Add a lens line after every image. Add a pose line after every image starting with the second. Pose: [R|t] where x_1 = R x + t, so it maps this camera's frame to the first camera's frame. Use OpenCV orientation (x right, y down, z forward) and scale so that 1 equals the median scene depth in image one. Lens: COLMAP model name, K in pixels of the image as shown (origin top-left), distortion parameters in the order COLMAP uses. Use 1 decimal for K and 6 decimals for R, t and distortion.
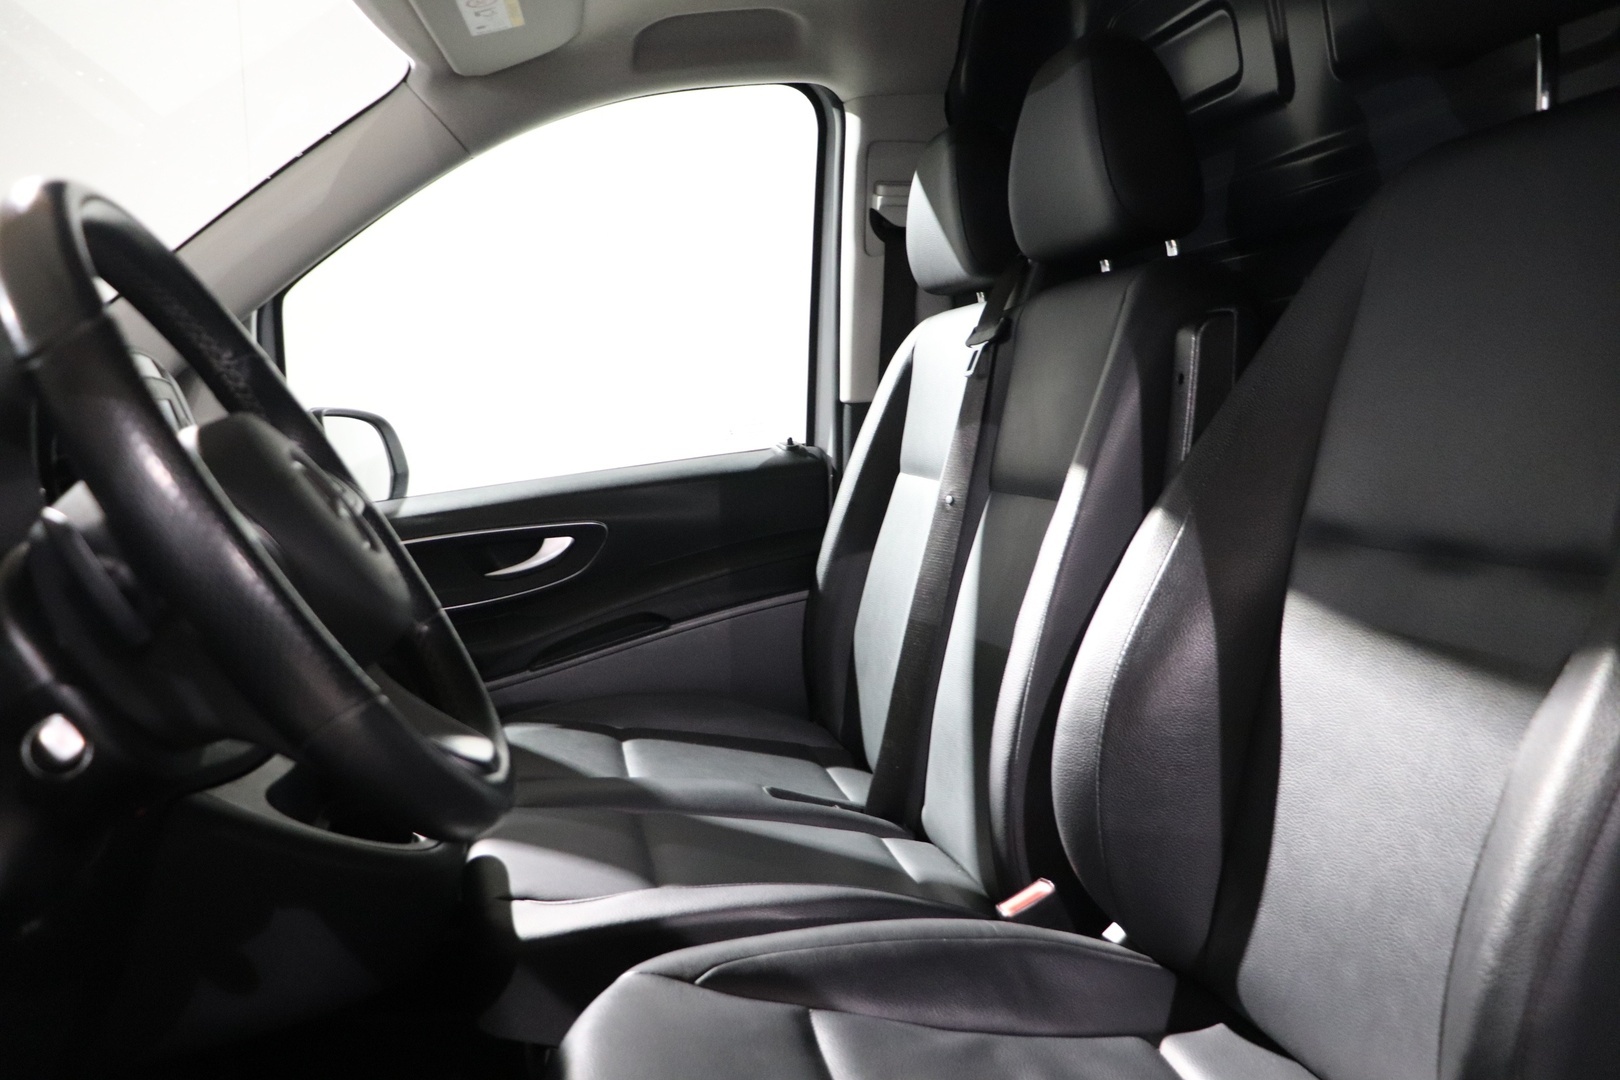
lens RADIAL K [[1342.3, 0, 810.0], [0, 1342.3, 540.0], [0, 0, 1]] dist [-0.193662, 0.180627]
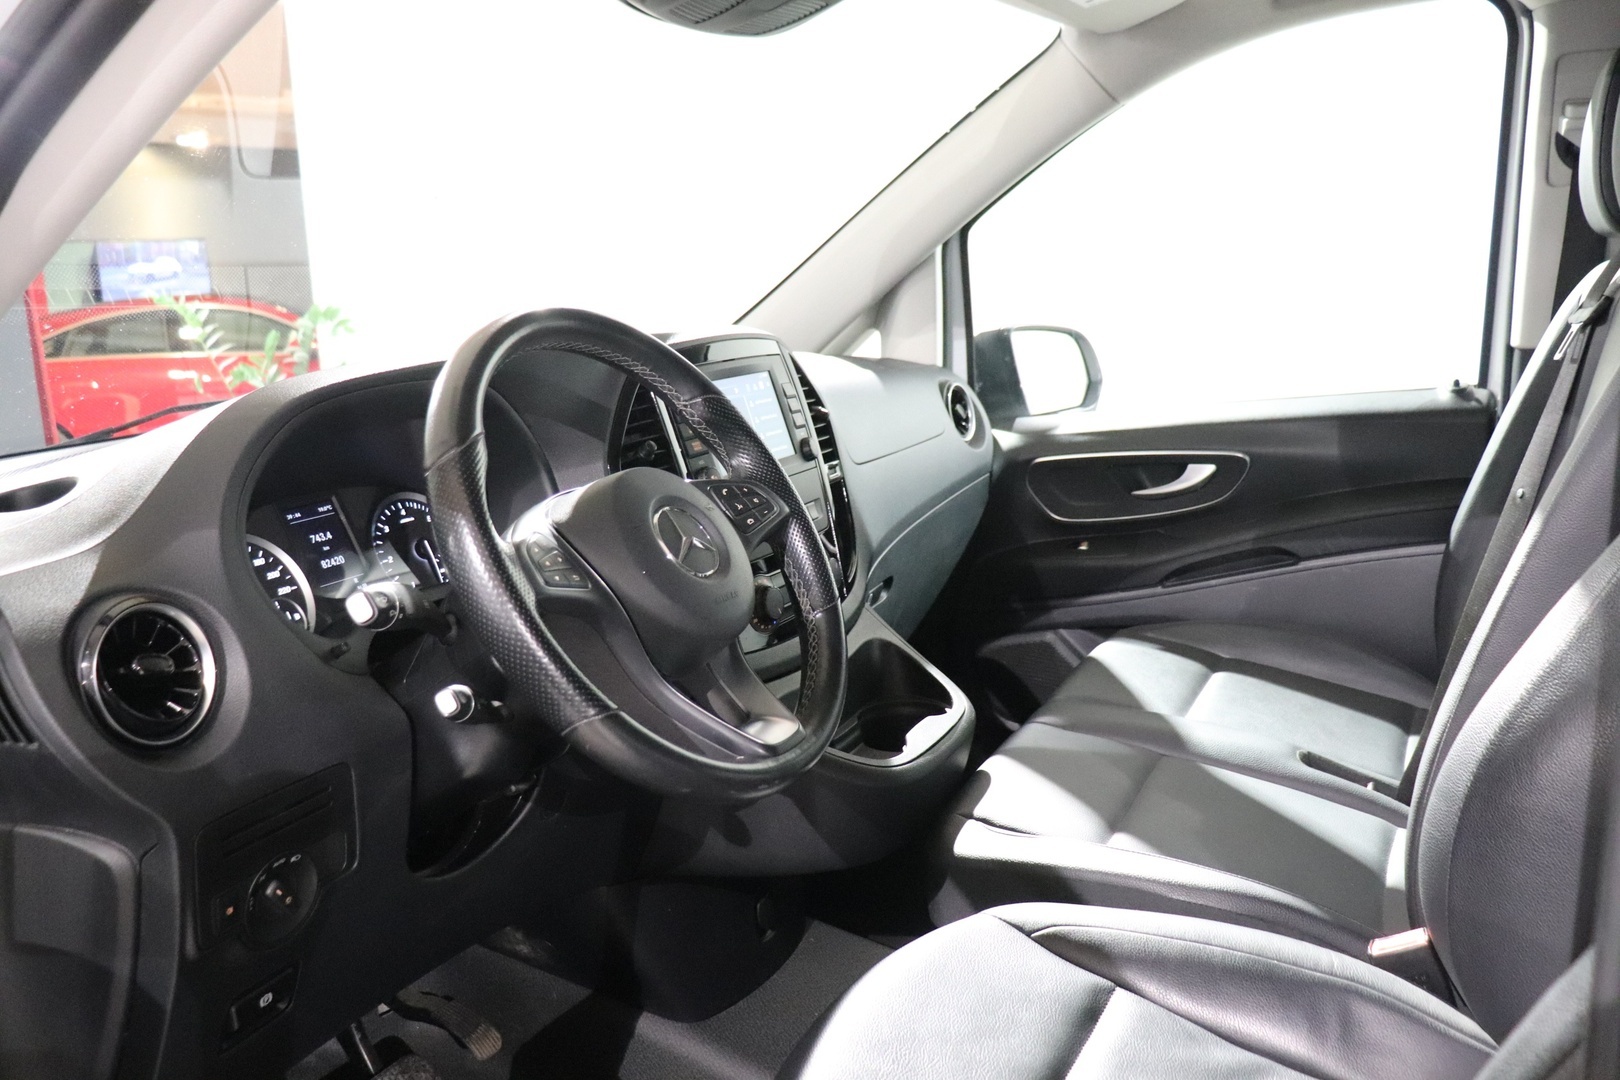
lens RADIAL K [[1342.3, 0, 810.0], [0, 1342.3, 540.0], [0, 0, 1]] dist [-0.193662, 0.180627]
pose [[0.782101, 0.130152, -0.609409, 0.211297], [-0.044421, 0.987102, 0.153808, -0.089998], [0.621567, -0.093222, 0.777794, 0.000447]]
